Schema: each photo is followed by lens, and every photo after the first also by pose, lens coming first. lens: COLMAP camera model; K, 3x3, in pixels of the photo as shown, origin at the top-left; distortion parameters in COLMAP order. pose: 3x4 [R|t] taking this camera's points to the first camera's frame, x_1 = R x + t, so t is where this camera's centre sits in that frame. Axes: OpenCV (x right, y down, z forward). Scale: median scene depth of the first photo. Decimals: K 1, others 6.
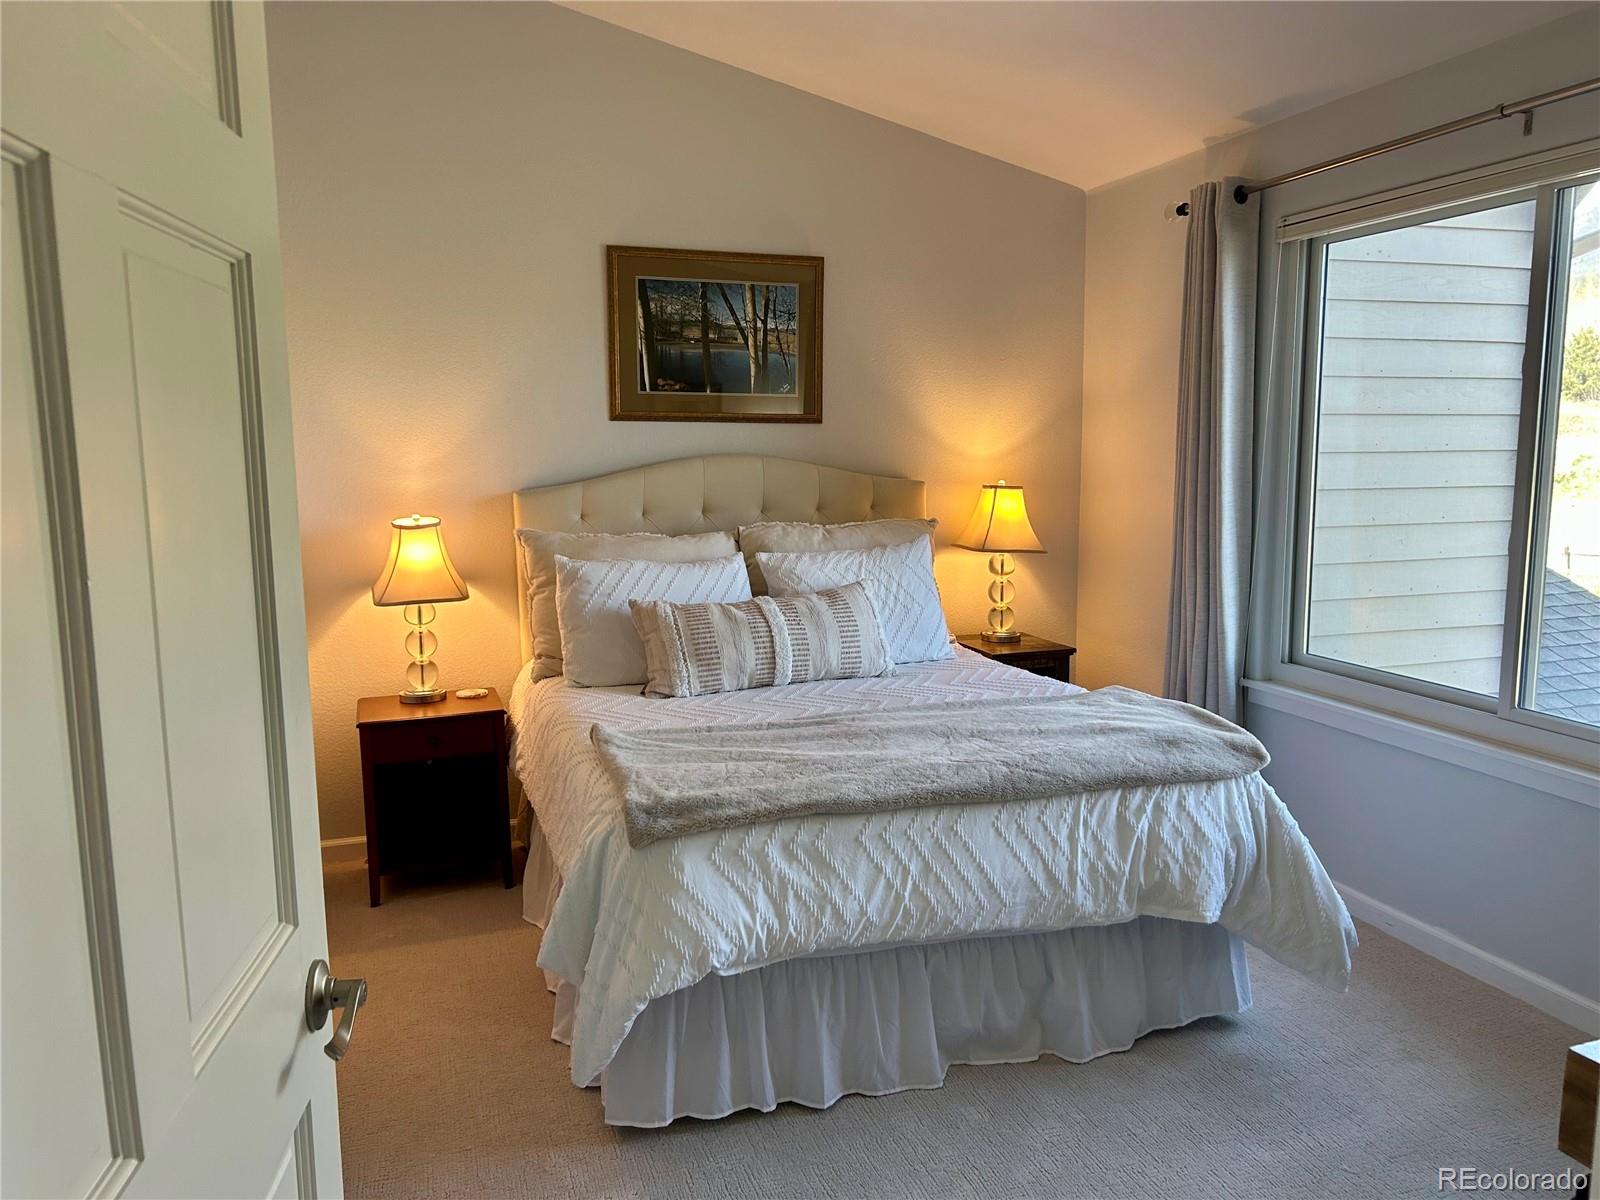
lens RADIAL K [[1175.0, 0, 800.0], [0, 1175.0, 600.0], [0, 0, 1]] dist [0.025836, -0.002470]
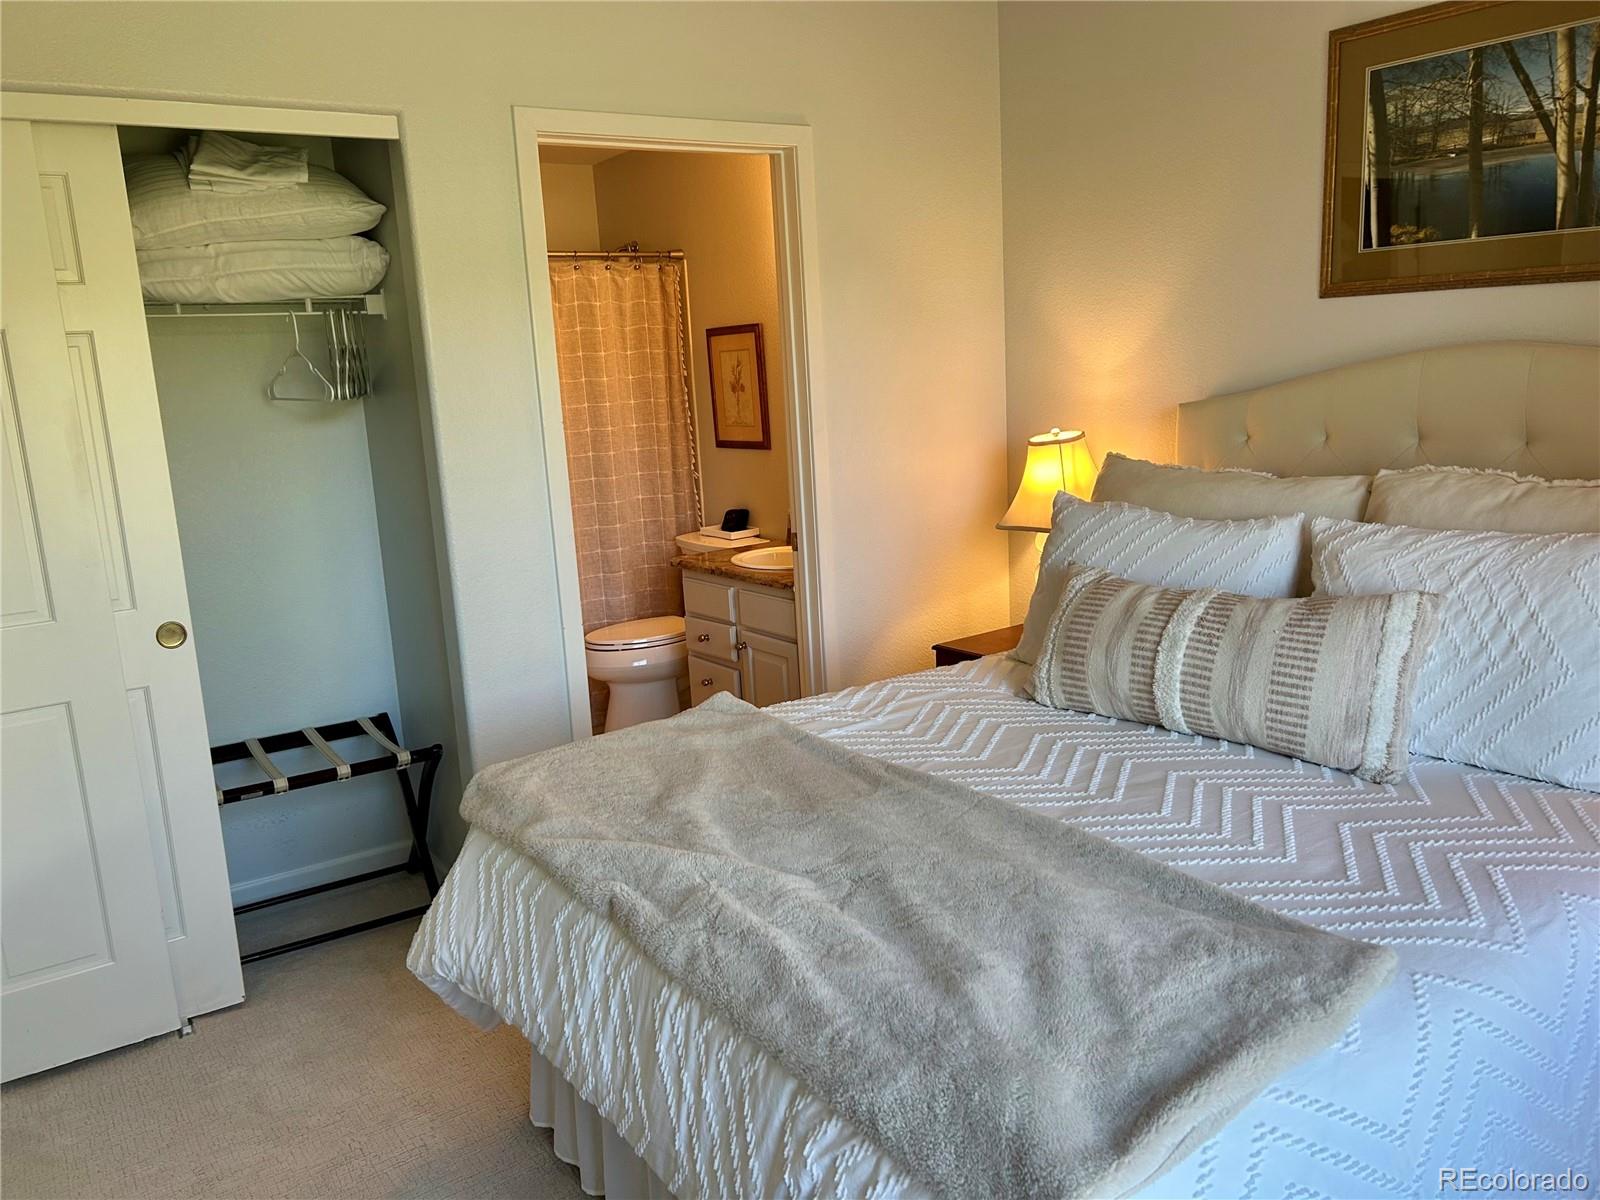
lens RADIAL K [[1215.3, 0, 800.0], [0, 1215.3, 600.0], [0, 0, 1]] dist [-0.004377, -0.030296]
pose [[0.257648, 0.182877, -0.948775, 0.450426], [-0.061248, 0.983042, 0.172850, -0.081961], [0.964296, 0.013576, 0.264479, 0.518177]]
